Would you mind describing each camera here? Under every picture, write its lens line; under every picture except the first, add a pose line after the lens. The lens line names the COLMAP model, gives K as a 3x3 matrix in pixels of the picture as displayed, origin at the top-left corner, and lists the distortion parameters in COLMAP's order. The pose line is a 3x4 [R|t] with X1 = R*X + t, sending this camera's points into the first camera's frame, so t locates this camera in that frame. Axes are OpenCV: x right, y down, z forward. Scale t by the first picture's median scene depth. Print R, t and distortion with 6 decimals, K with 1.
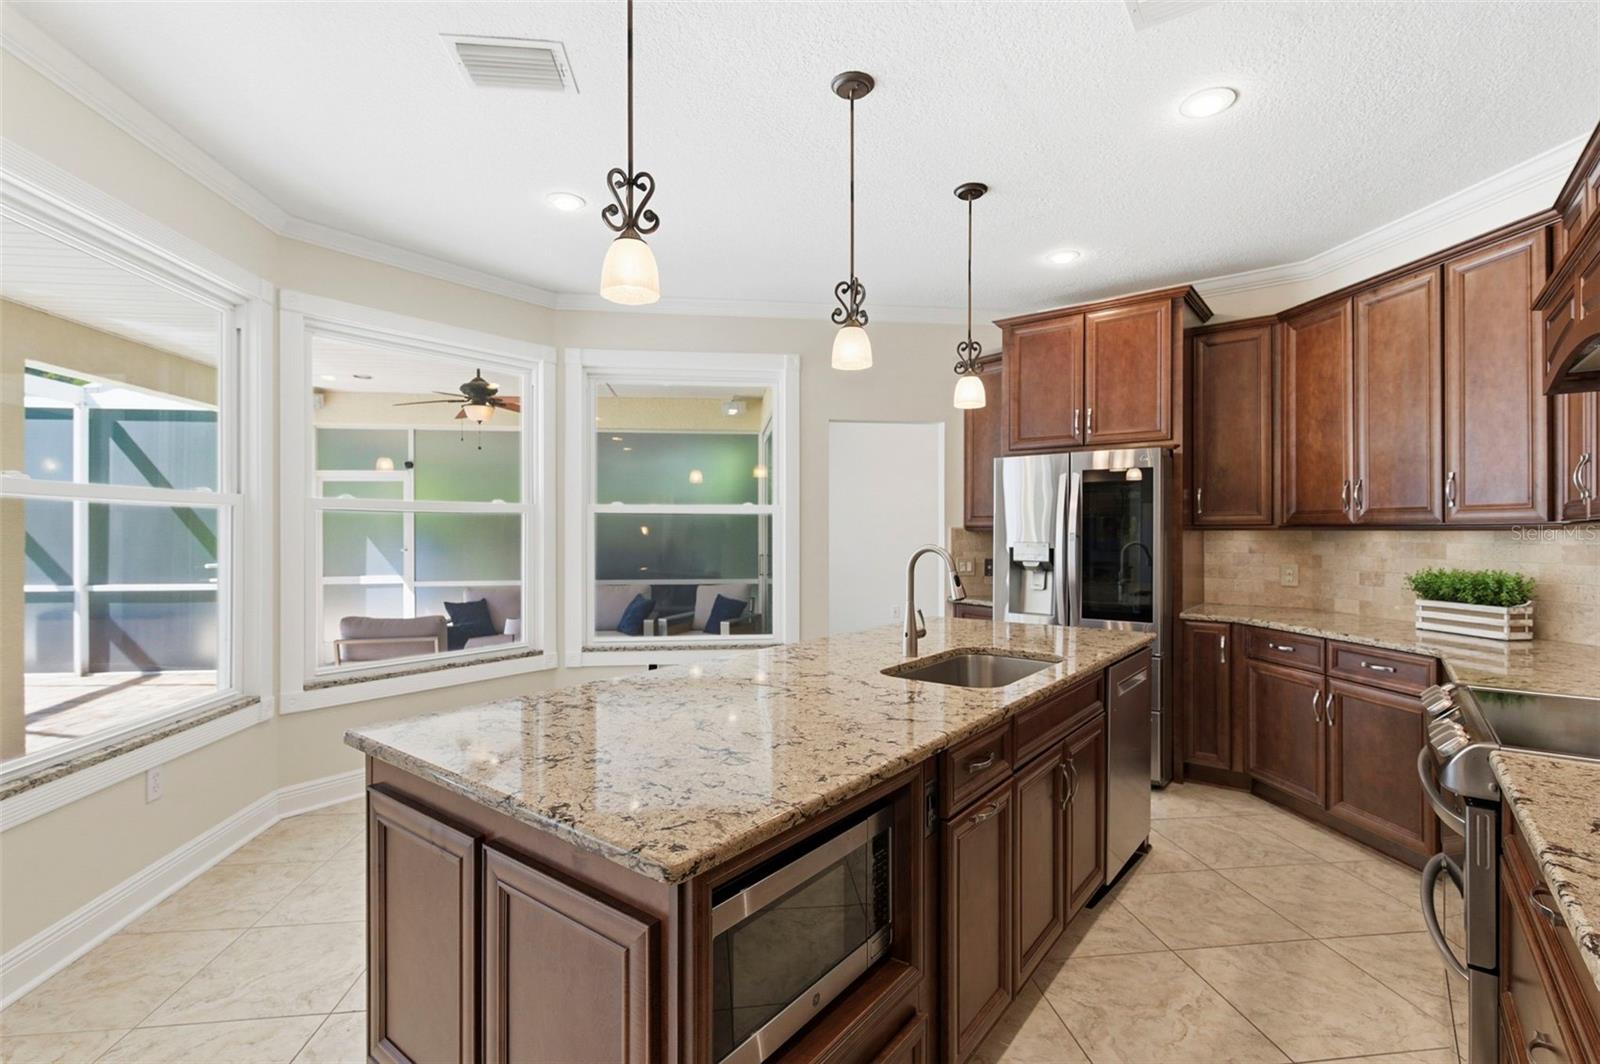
lens RADIAL K [[737.4, 0, 795.4], [0, 737.4, 530.3], [0, 0, 1]] dist [-0.003370, 0.001144]
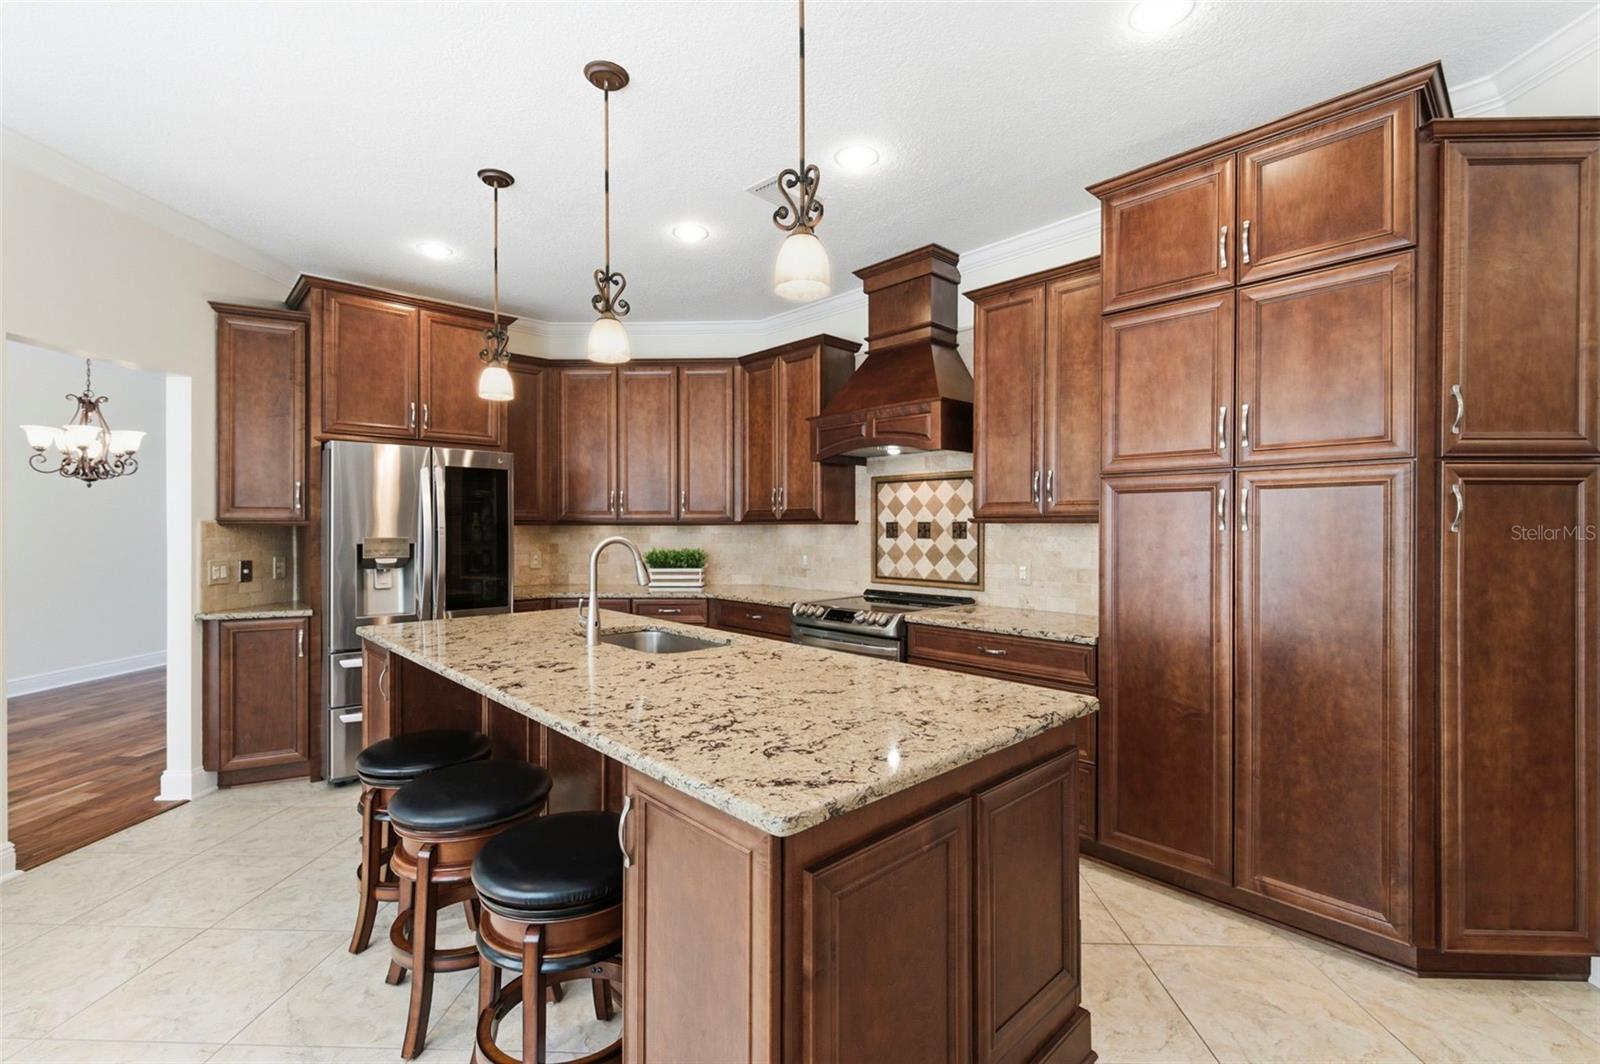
lens RADIAL K [[704.8, 0, 804.5], [0, 704.8, 528.6], [0, 0, 1]] dist [0.001983, -0.000237]
pose [[0.142533, -0.002175, 0.989788, -0.641803], [0.000279, 0.999998, 0.002157, 0.004271], [-0.989790, -0.000031, 0.142533, 0.461769]]
